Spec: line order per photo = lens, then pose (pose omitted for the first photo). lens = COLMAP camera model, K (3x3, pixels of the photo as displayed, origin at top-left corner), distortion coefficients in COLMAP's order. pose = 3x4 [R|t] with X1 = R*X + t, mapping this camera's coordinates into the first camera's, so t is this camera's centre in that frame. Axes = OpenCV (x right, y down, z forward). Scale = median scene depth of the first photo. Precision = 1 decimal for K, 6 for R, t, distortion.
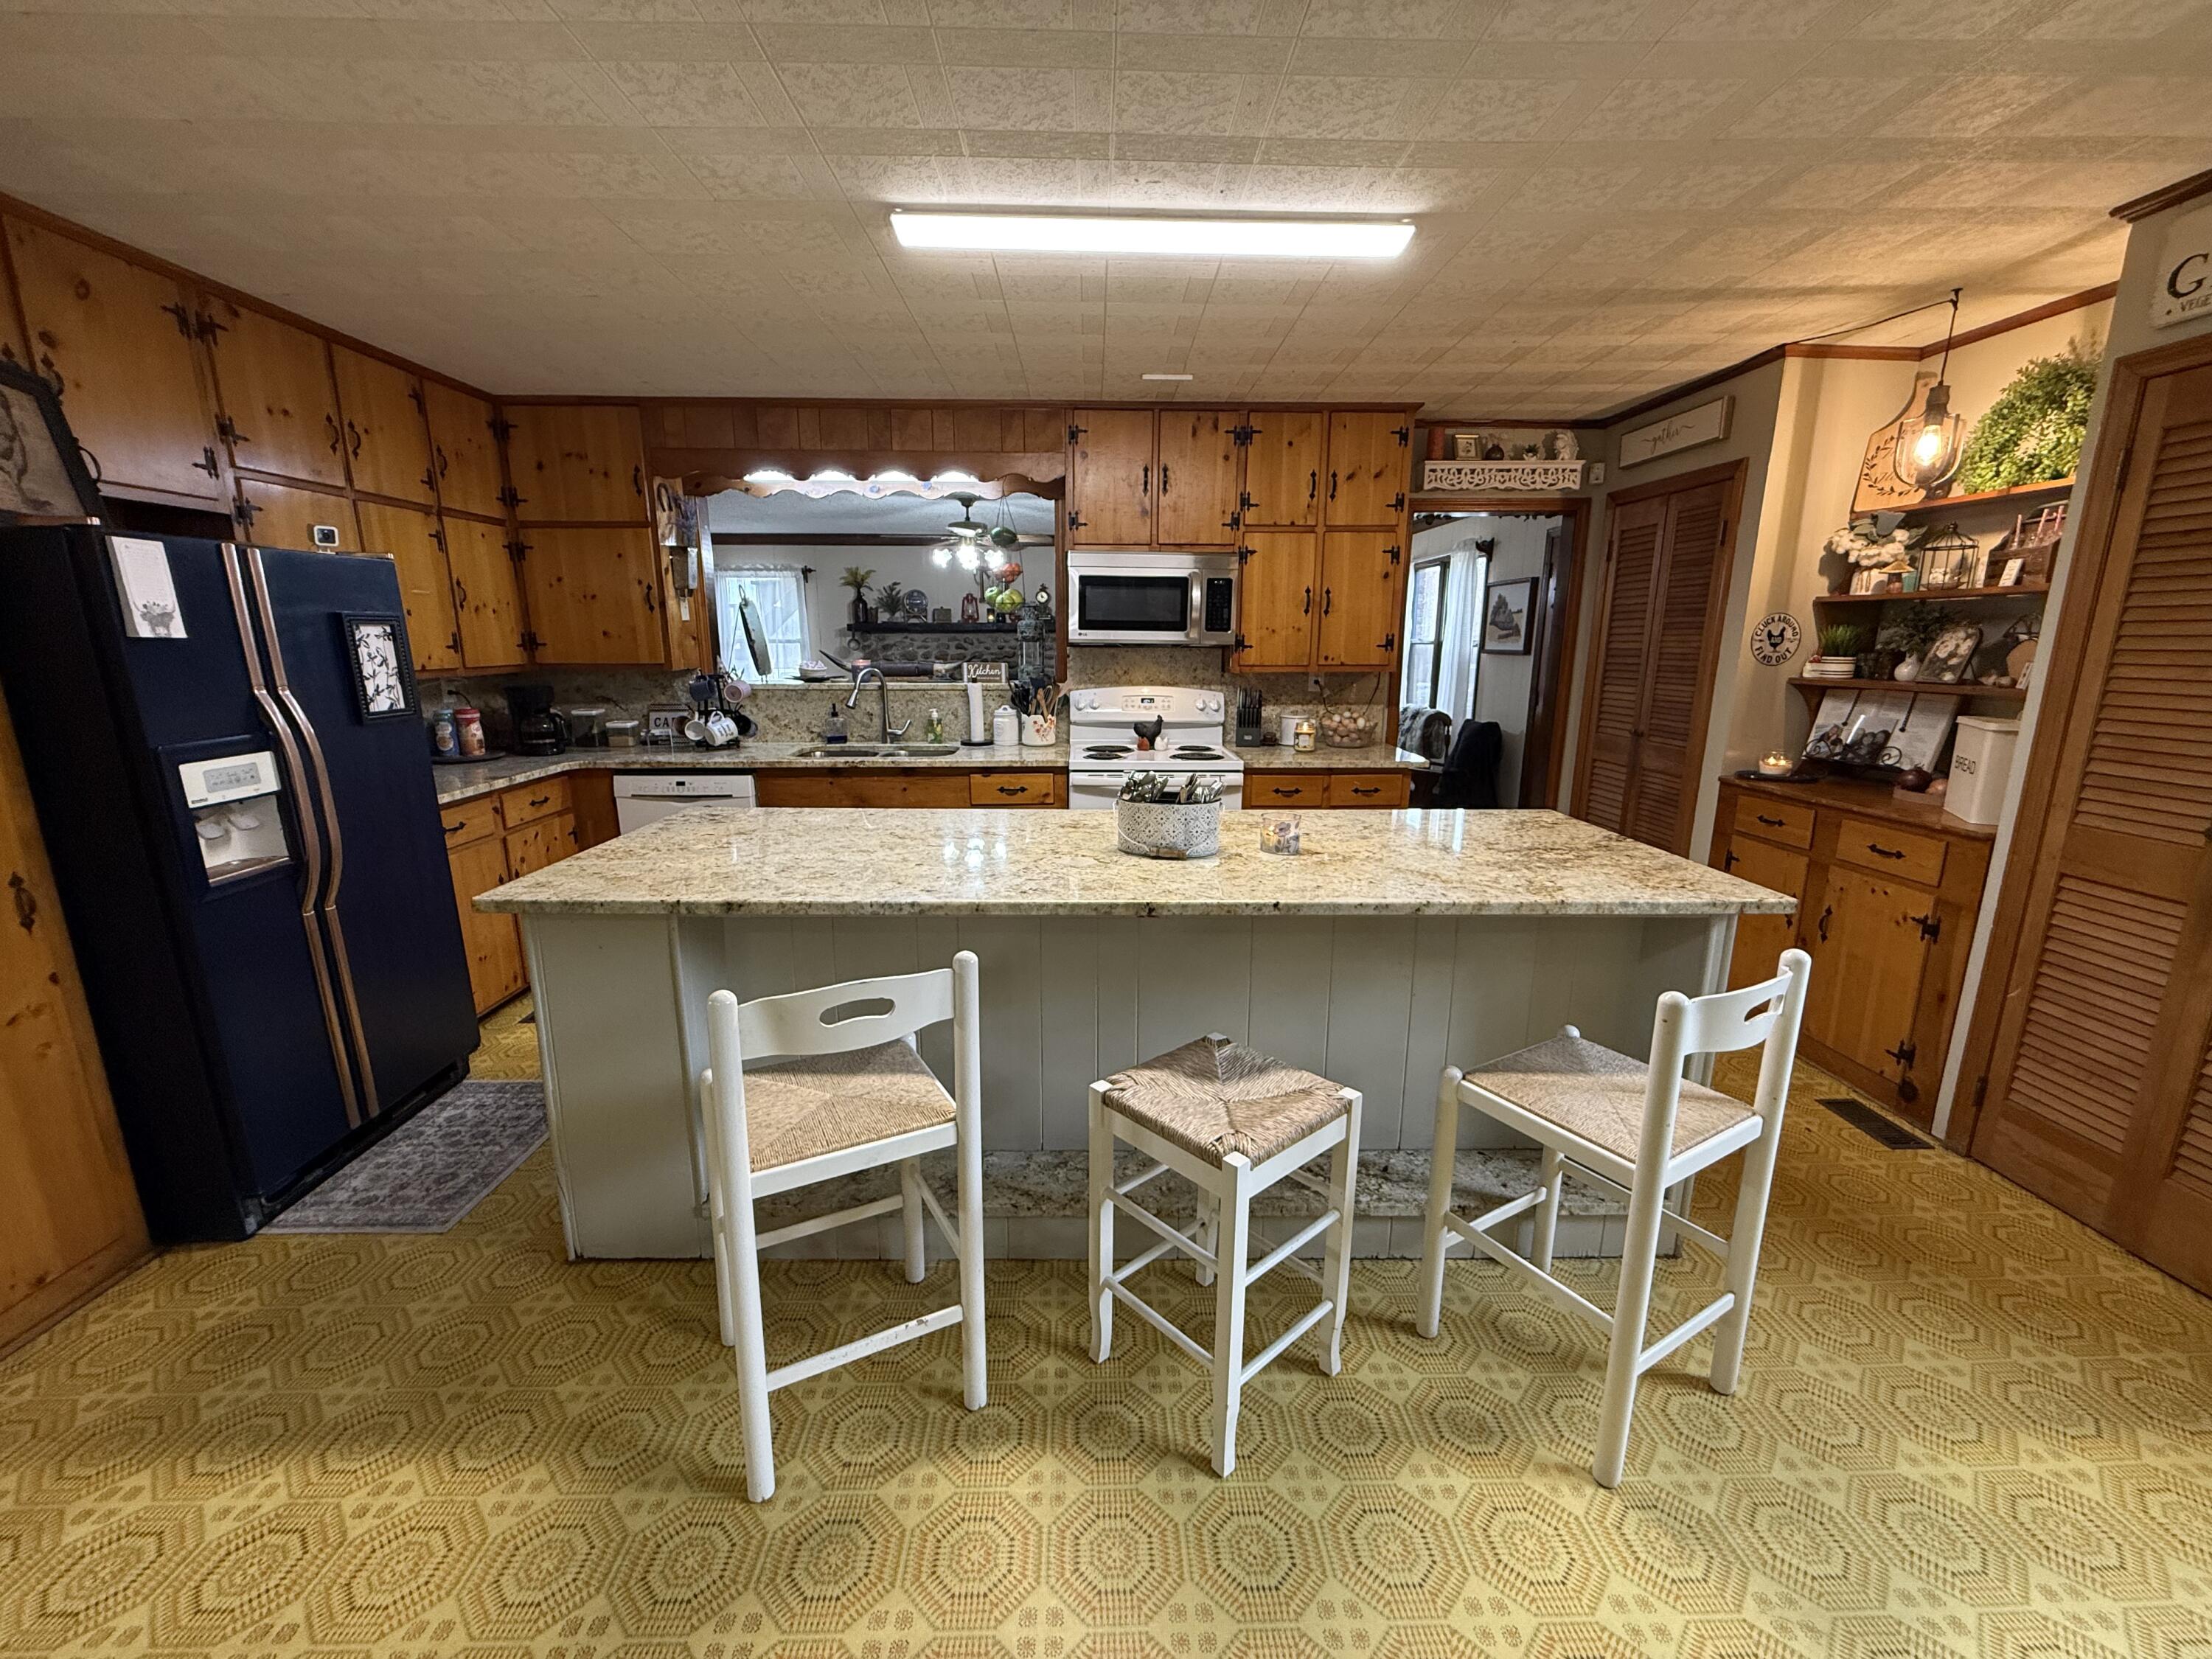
lens RADIAL K [[881.0, 0, 1101.8], [0, 881.0, 832.1], [0, 0, 1]] dist [0.000670, -0.000222]
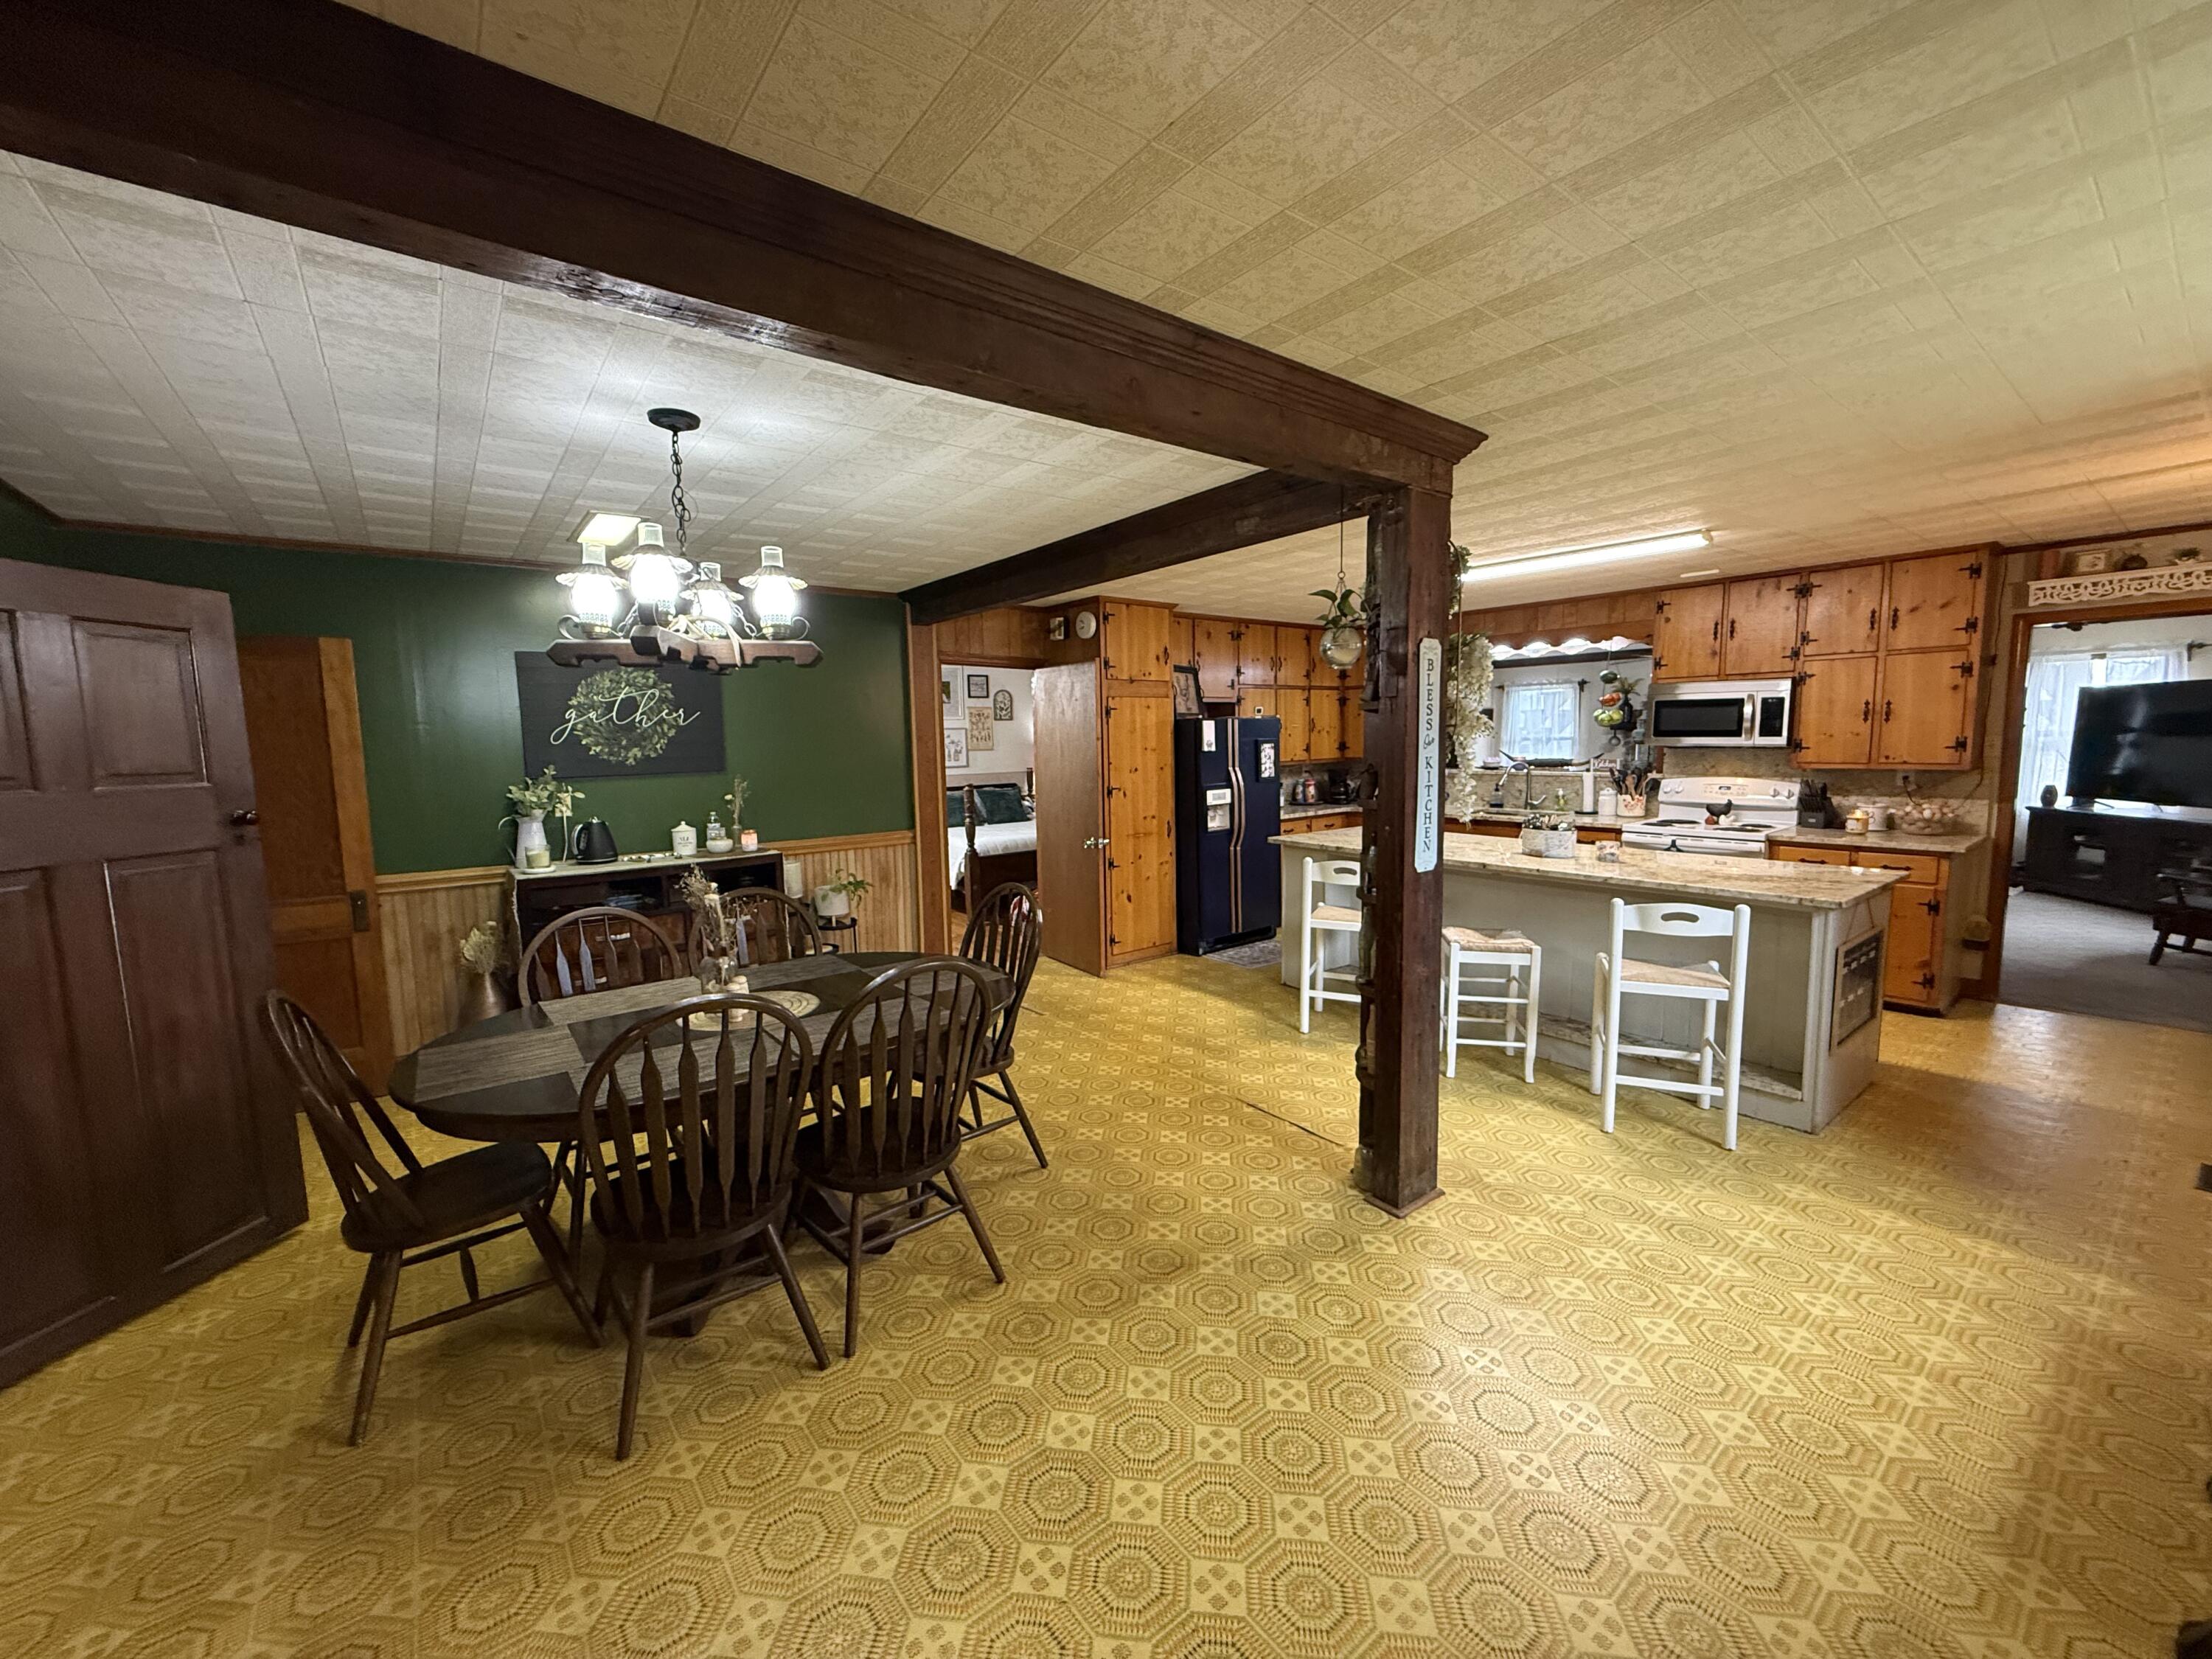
lens RADIAL K [[881.0, 0, 1103.9], [0, 881.0, 828.0], [0, 0, 1]] dist [0.000670, -0.000222]
pose [[0.596465, 0.070096, -0.799572, 0.734004], [-0.152769, 0.987883, -0.027358, 0.115449], [0.787966, 0.138468, 0.599946, -0.676425]]
